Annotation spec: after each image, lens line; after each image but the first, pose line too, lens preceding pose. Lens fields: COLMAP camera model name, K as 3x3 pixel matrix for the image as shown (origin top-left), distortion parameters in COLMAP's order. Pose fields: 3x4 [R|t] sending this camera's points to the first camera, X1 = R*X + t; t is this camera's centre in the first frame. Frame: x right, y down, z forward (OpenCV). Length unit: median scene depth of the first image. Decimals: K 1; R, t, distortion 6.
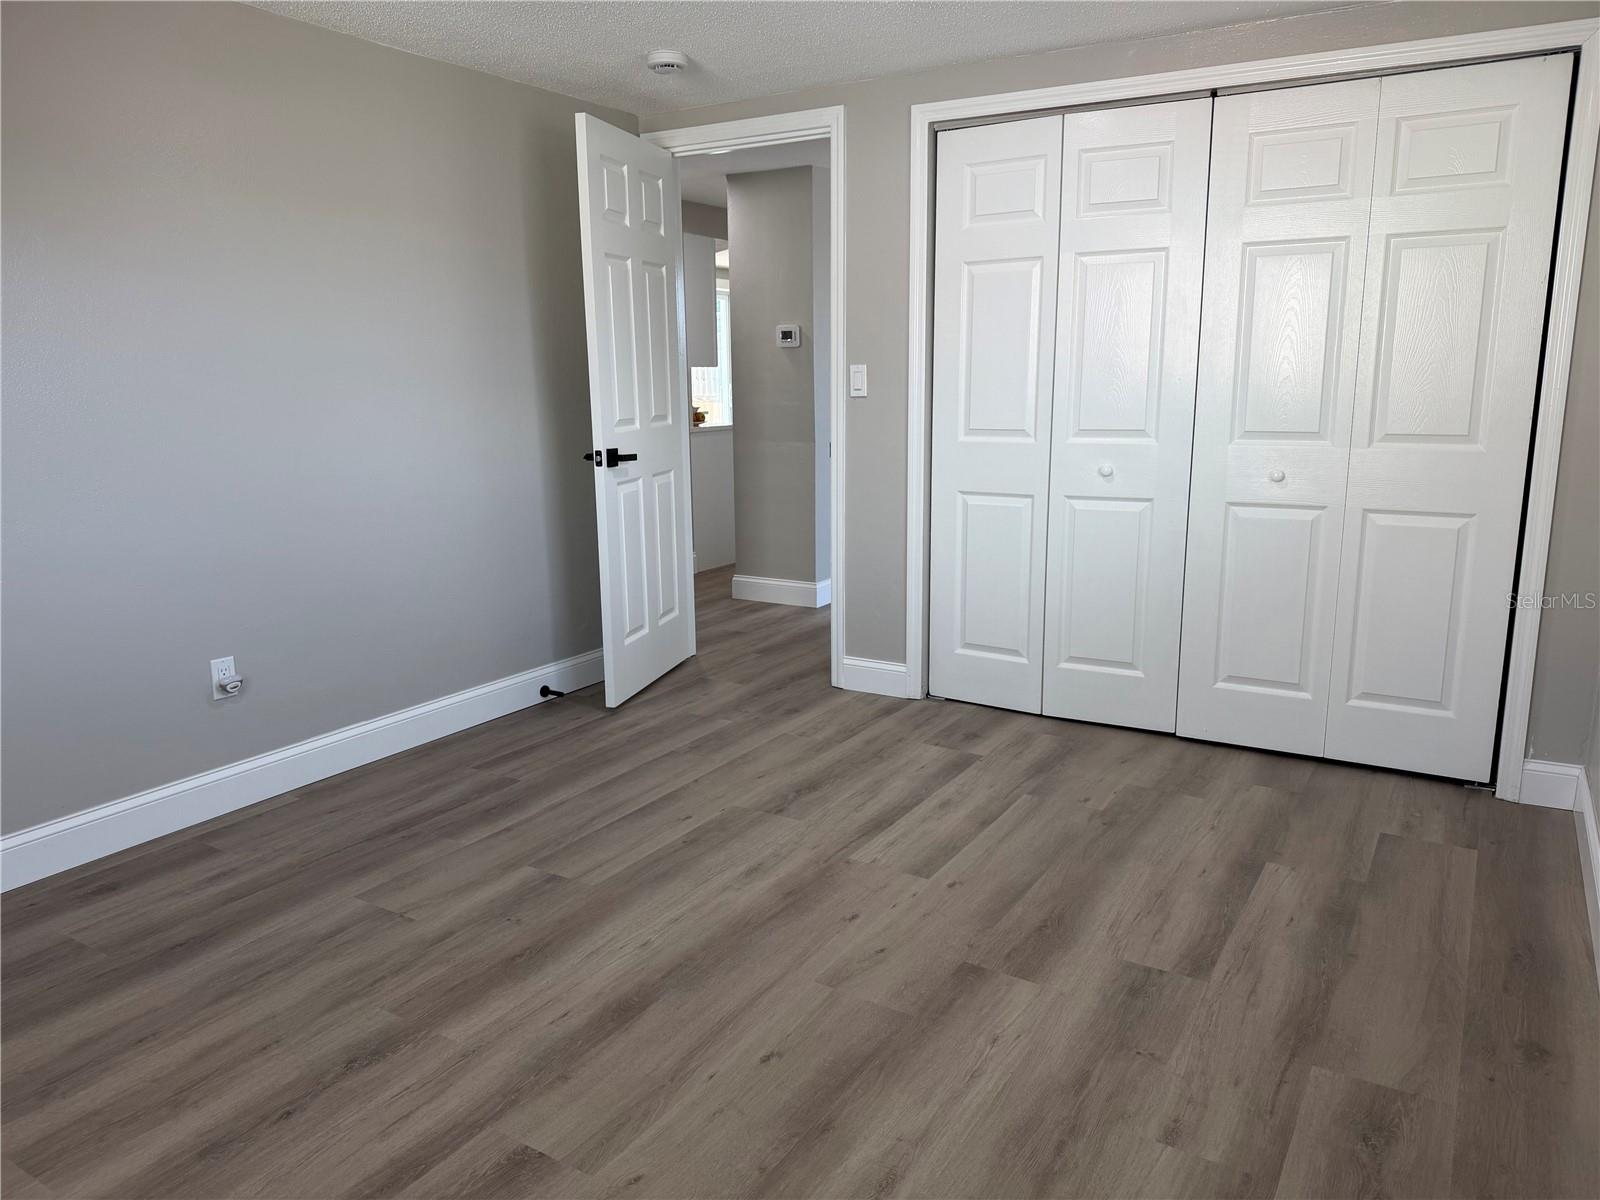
lens RADIAL K [[1122.0, 0, 801.4], [0, 1122.0, 599.7], [0, 0, 1]] dist [0.050187, -0.062865]
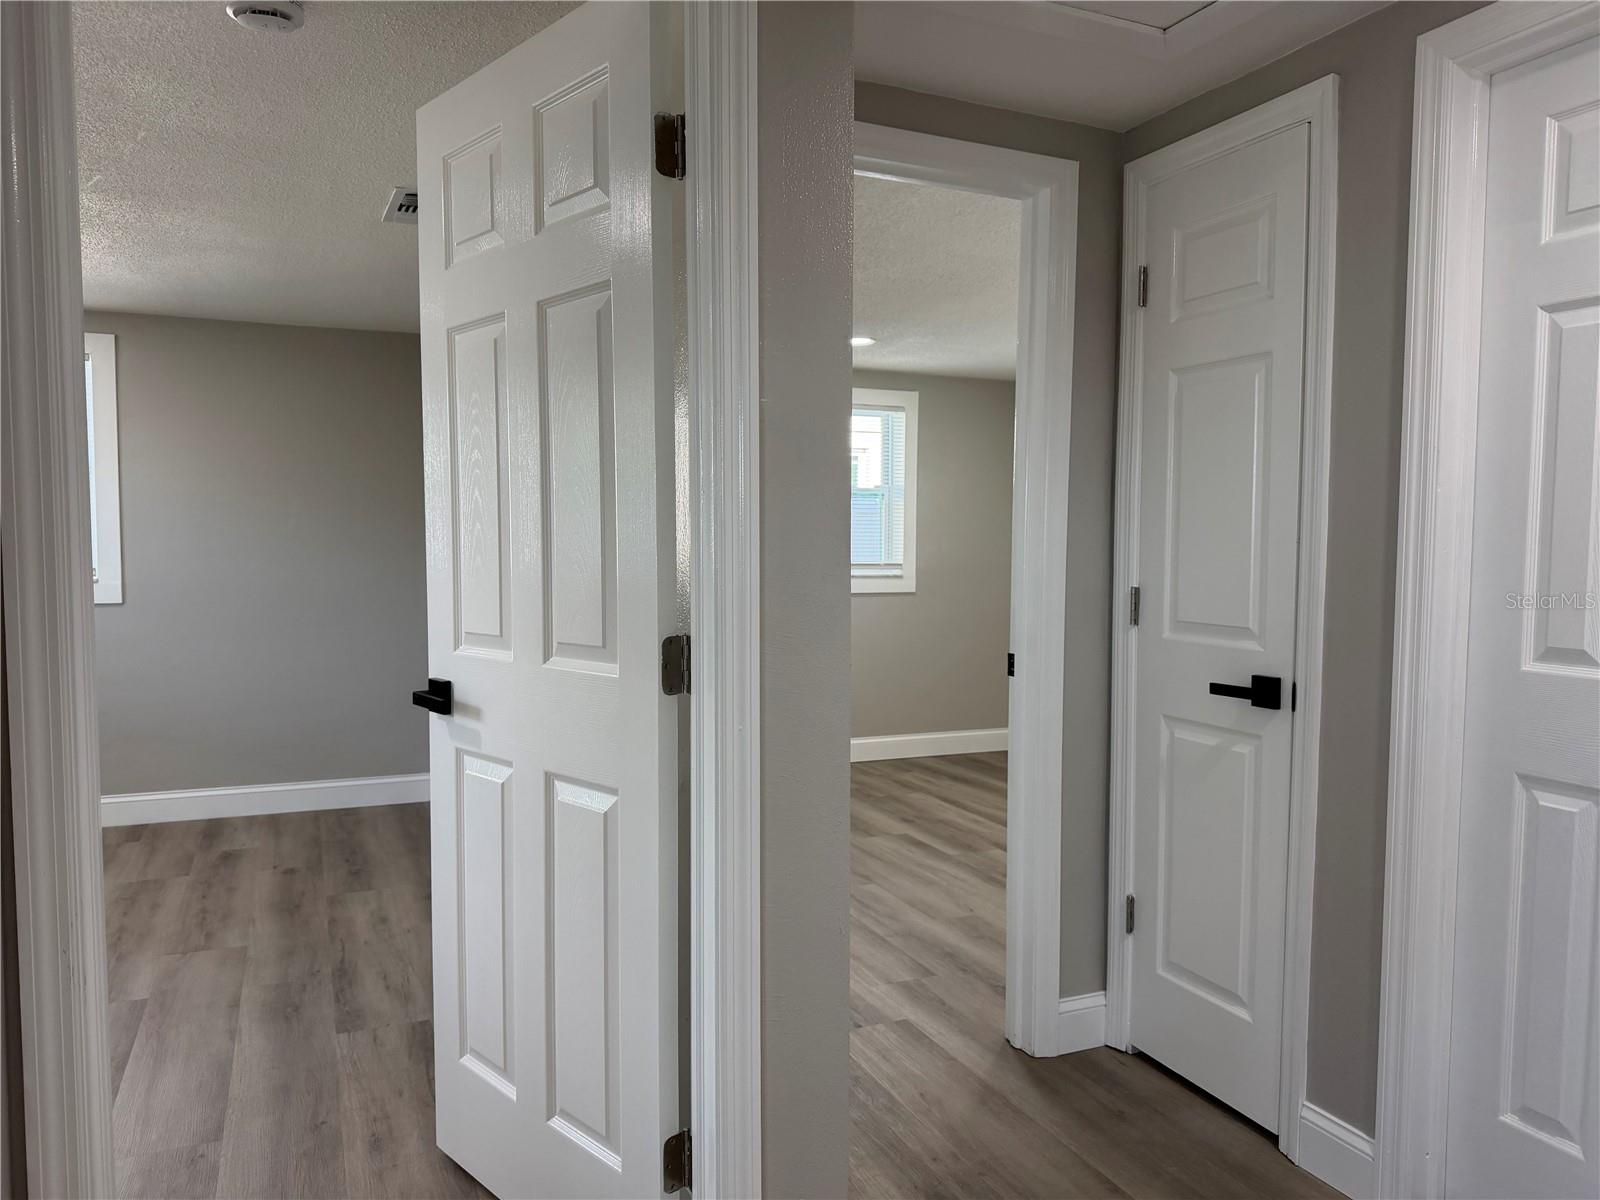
lens RADIAL K [[1122.0, 0, 794.1], [0, 1122.0, 603.3], [0, 0, 1]] dist [0.050187, -0.062865]
pose [[-0.567516, 0.045191, -0.822121, 0.265462], [-0.169604, 0.970663, 0.170435, -0.401533], [0.805705, 0.236160, -0.543202, 1.946204]]
